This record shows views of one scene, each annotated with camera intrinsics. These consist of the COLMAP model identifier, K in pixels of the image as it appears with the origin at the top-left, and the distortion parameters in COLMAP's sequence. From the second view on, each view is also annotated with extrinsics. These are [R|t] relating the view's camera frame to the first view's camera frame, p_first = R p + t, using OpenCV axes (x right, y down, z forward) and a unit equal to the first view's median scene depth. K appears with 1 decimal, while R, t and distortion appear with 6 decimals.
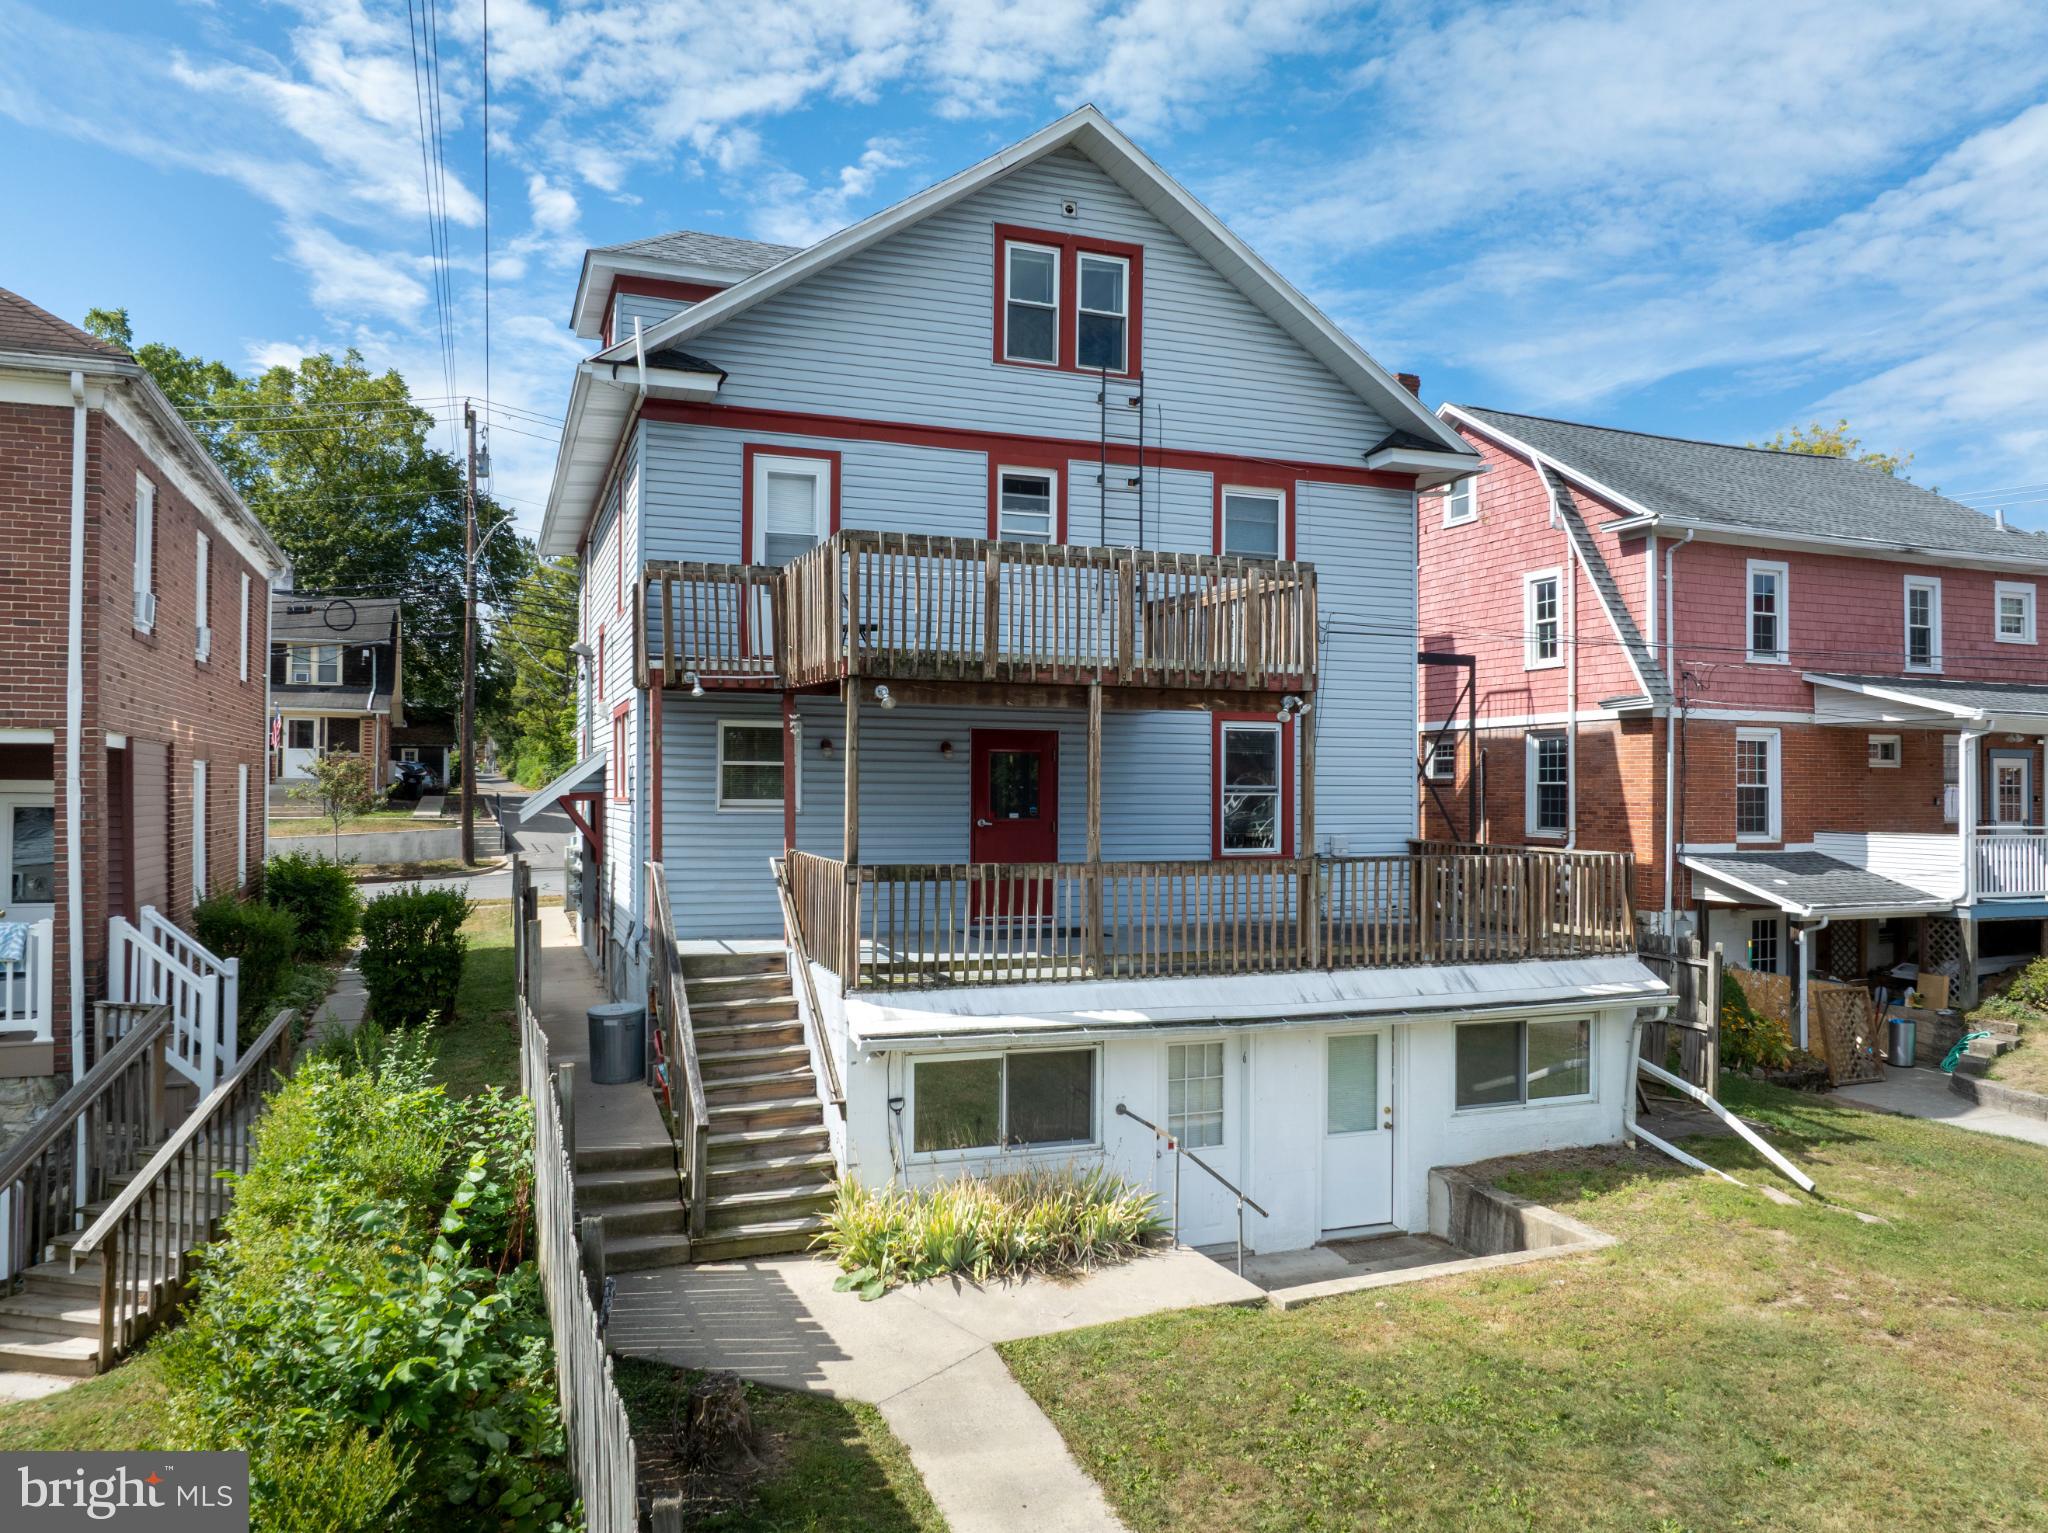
lens RADIAL K [[1436.2, 0, 1024.0], [0, 1436.2, 766.5], [0, 0, 1]] dist [-0.035207, -0.002169]
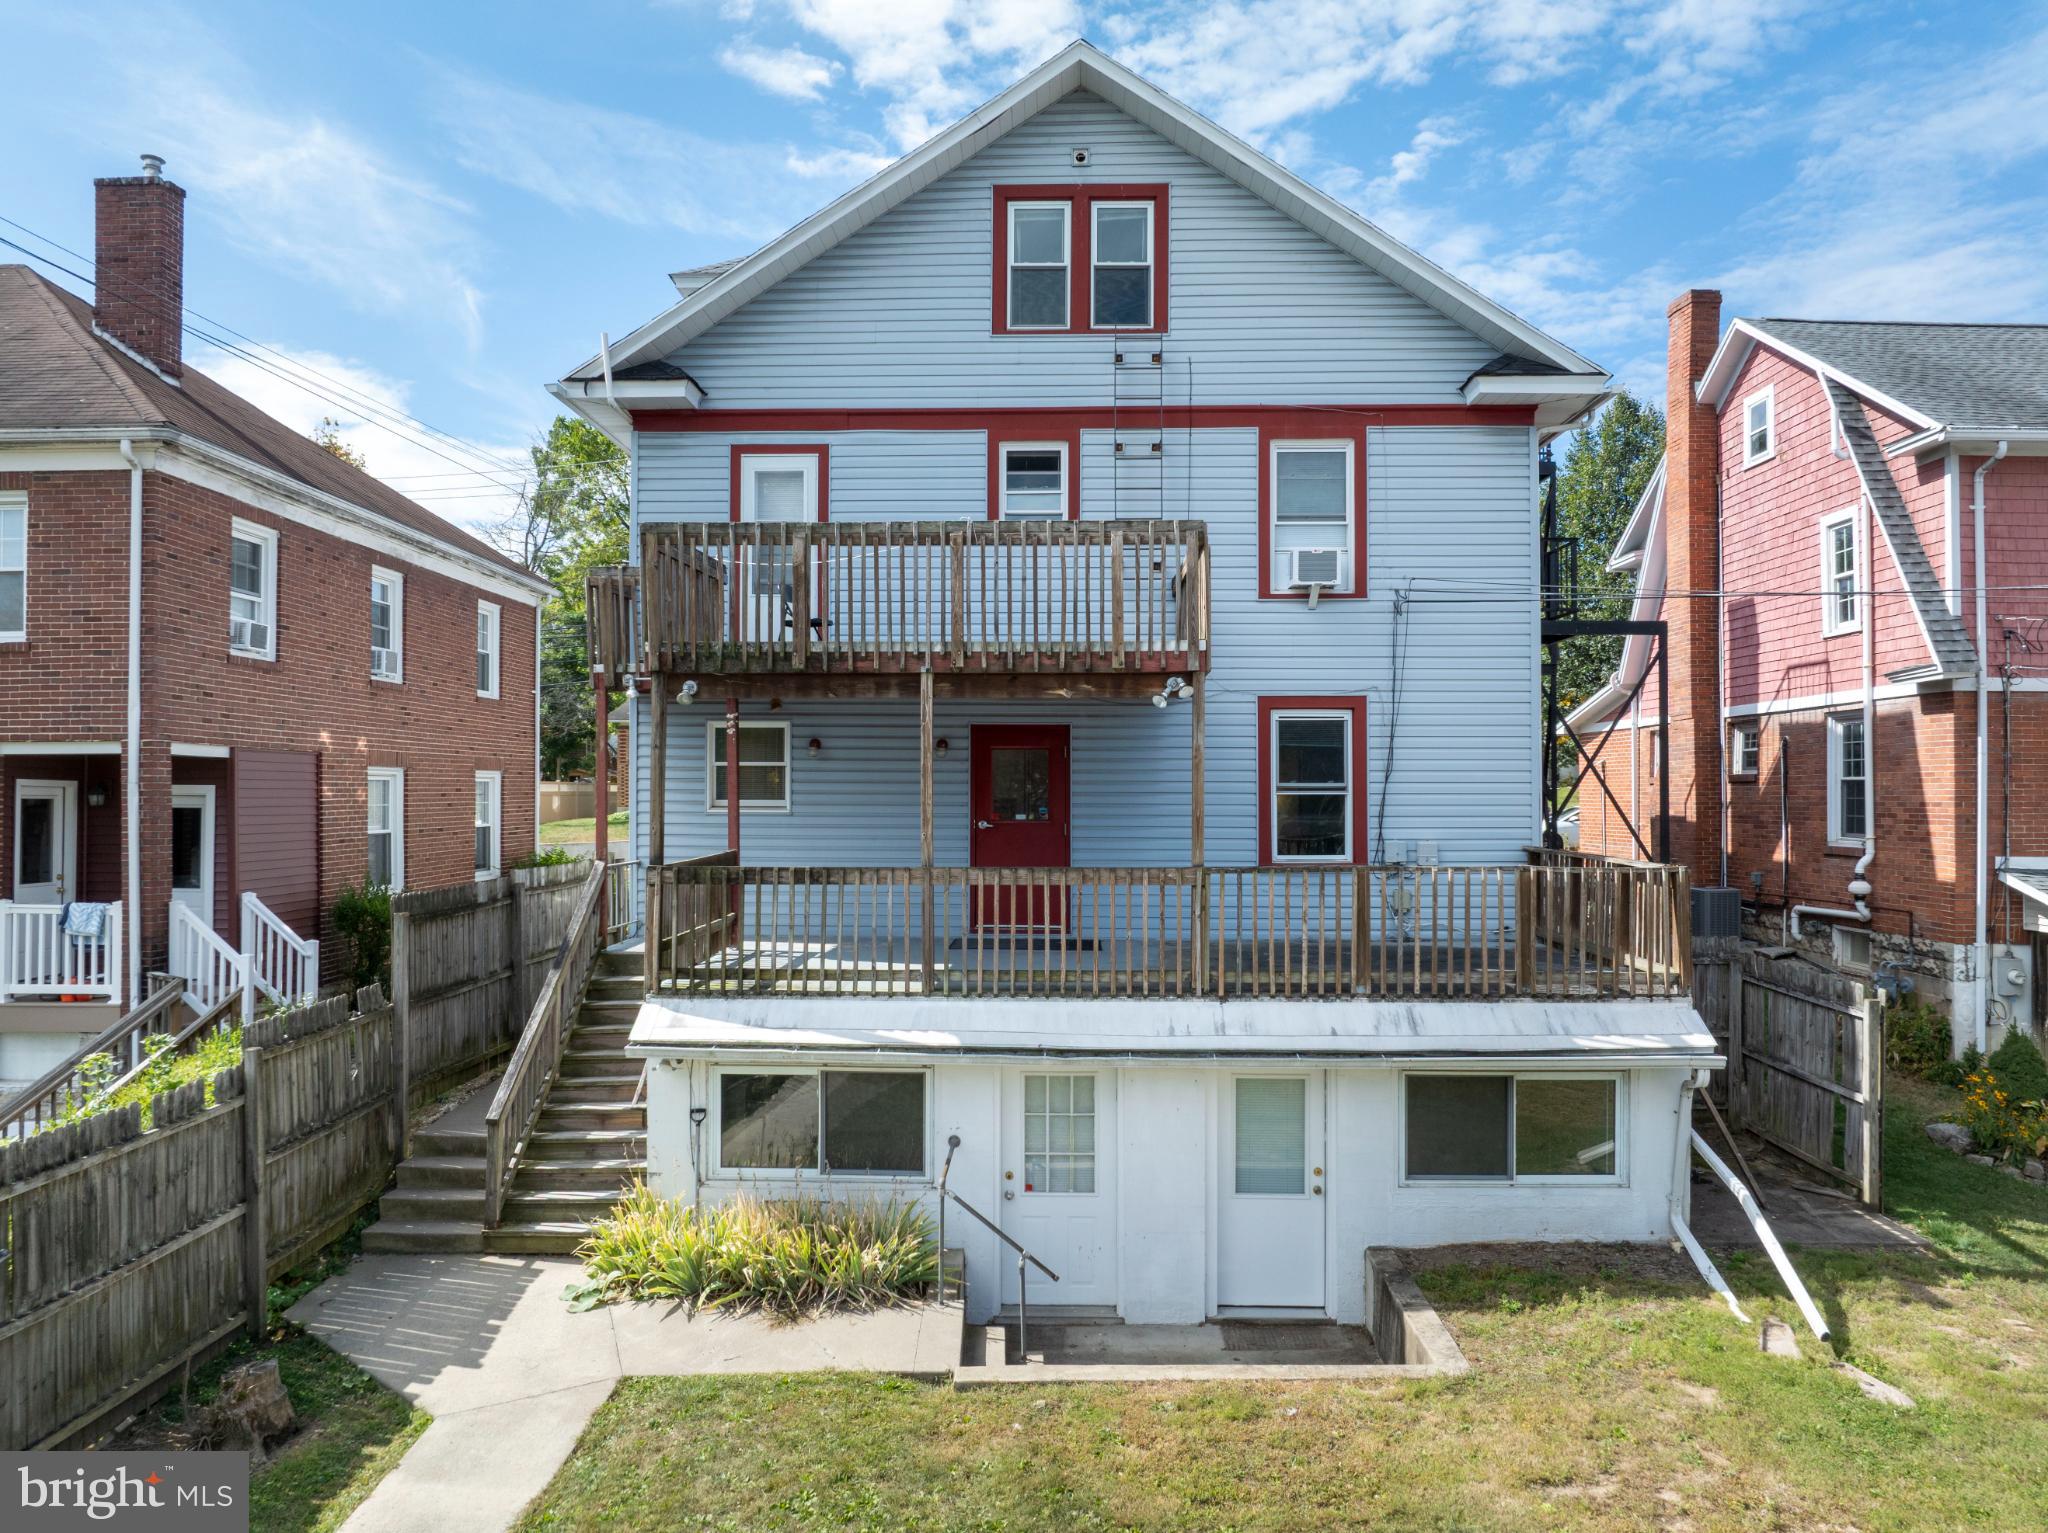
lens RADIAL K [[1436.2, 0, 1024.0], [0, 1436.2, 766.5], [0, 0, 1]] dist [-0.035207, -0.002169]
pose [[0.924867, -0.011168, -0.380126, 0.401146], [0.010096, 0.999937, -0.004813, 0.006897], [0.380156, 0.000613, 0.924922, 0.160563]]
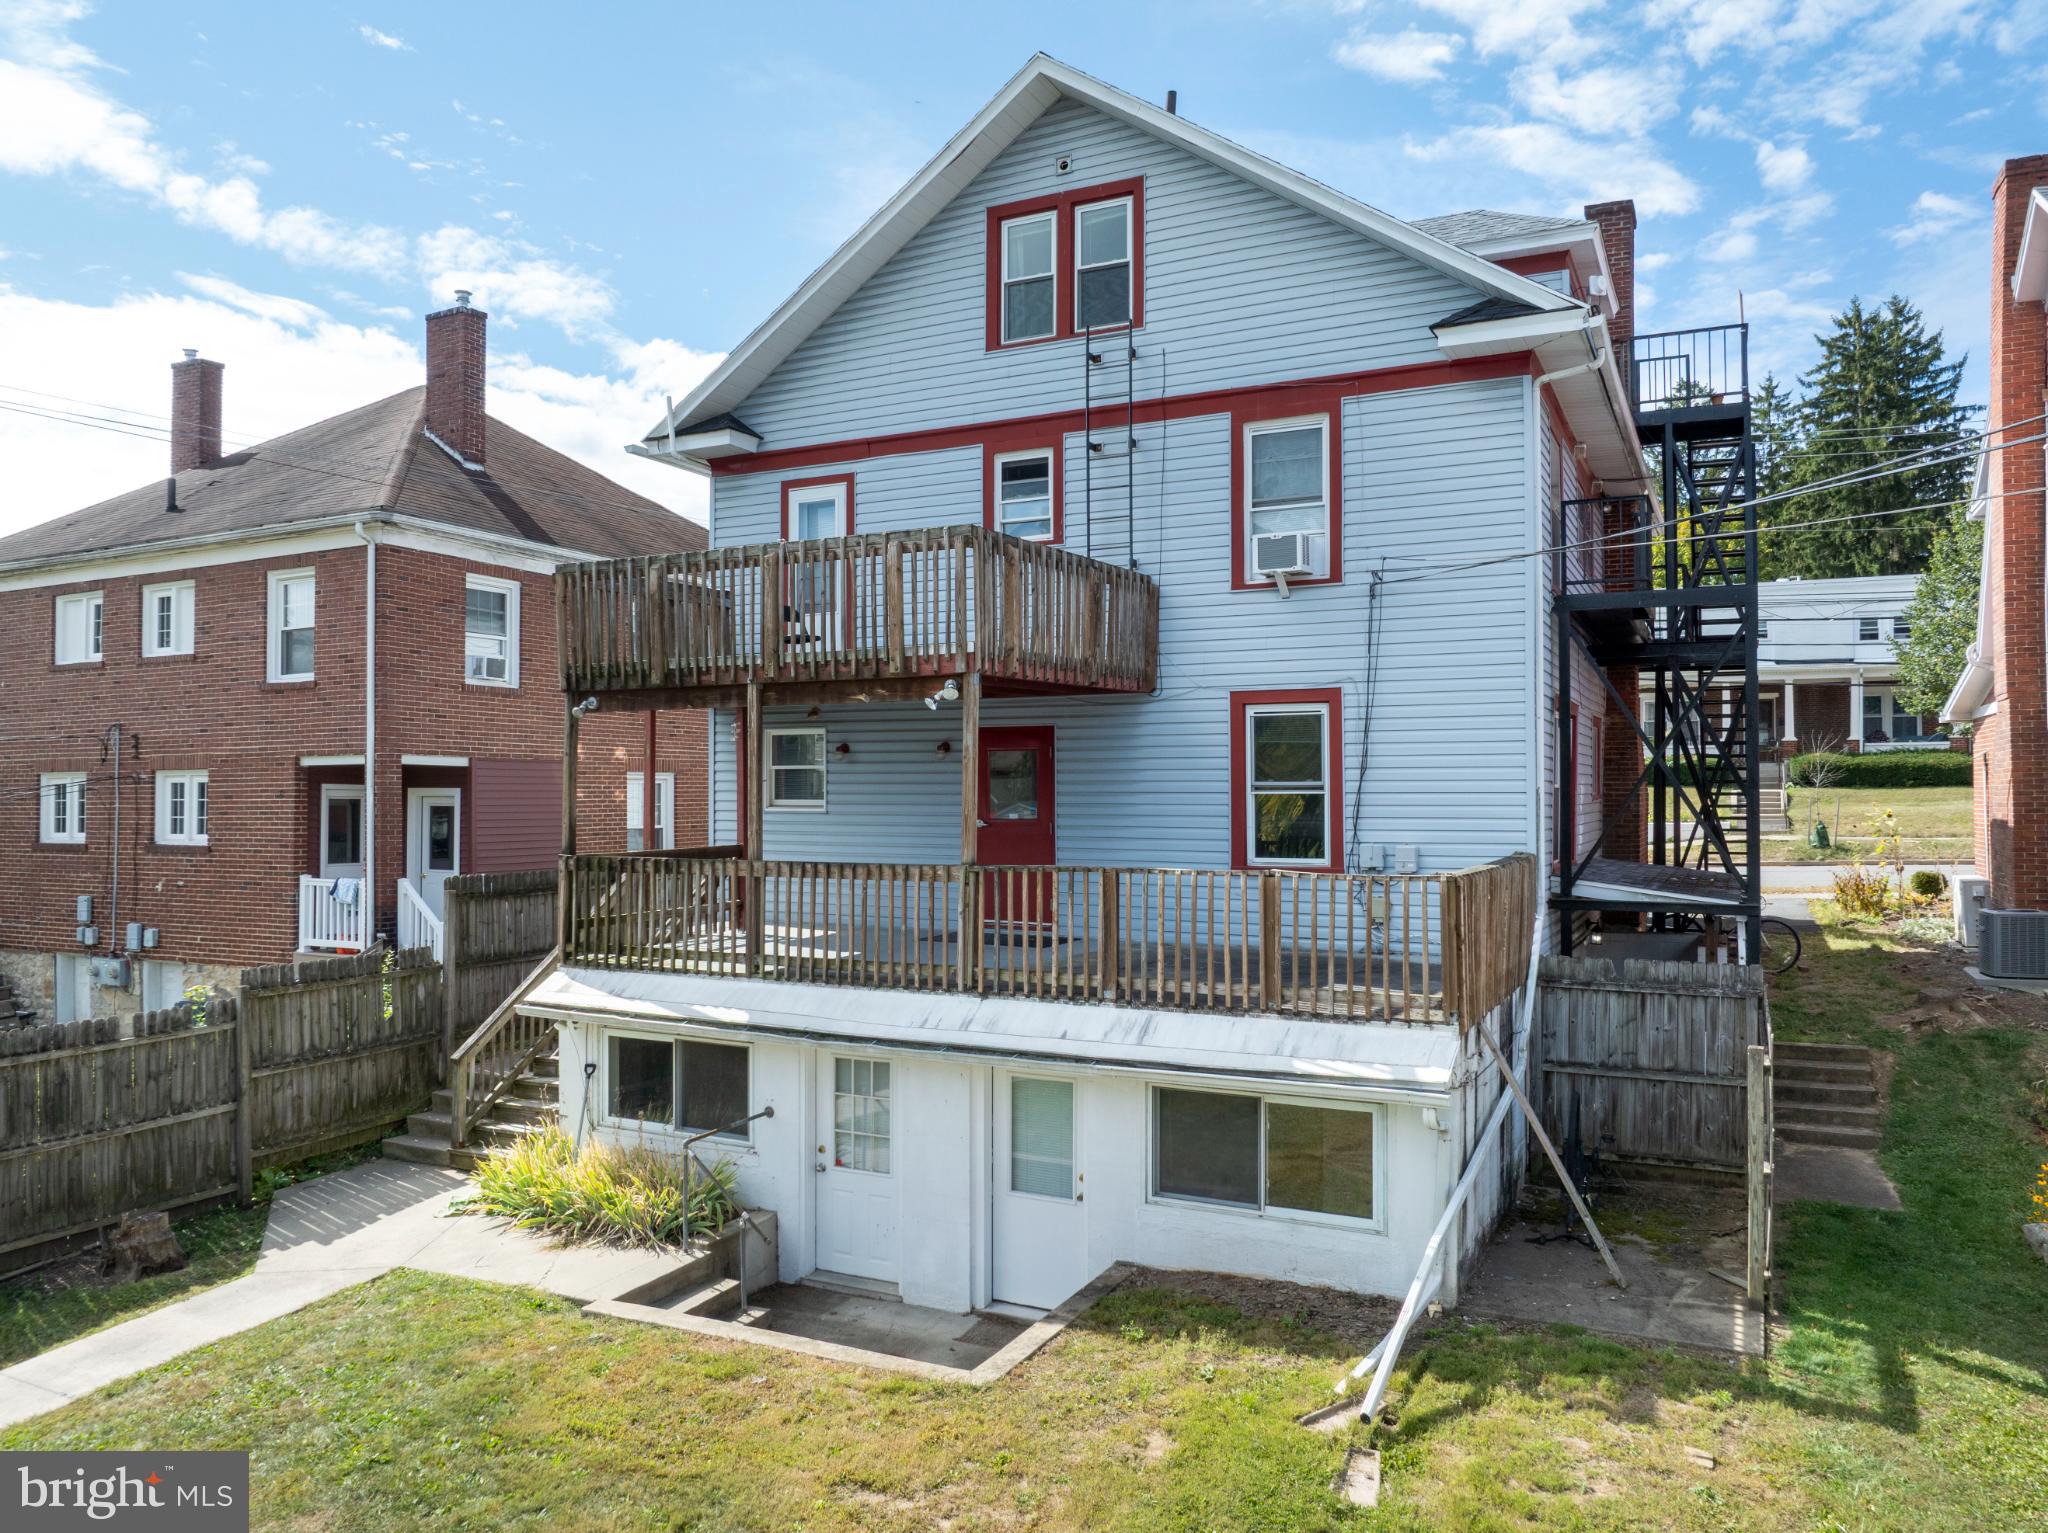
lens RADIAL K [[1436.2, 0, 1024.0], [0, 1436.2, 766.5], [0, 0, 1]] dist [-0.035207, -0.002169]
pose [[0.675234, -0.019803, -0.737338, 0.810419], [0.016579, 0.999794, -0.011669, 0.014160], [0.737417, -0.004345, 0.675423, 0.410570]]
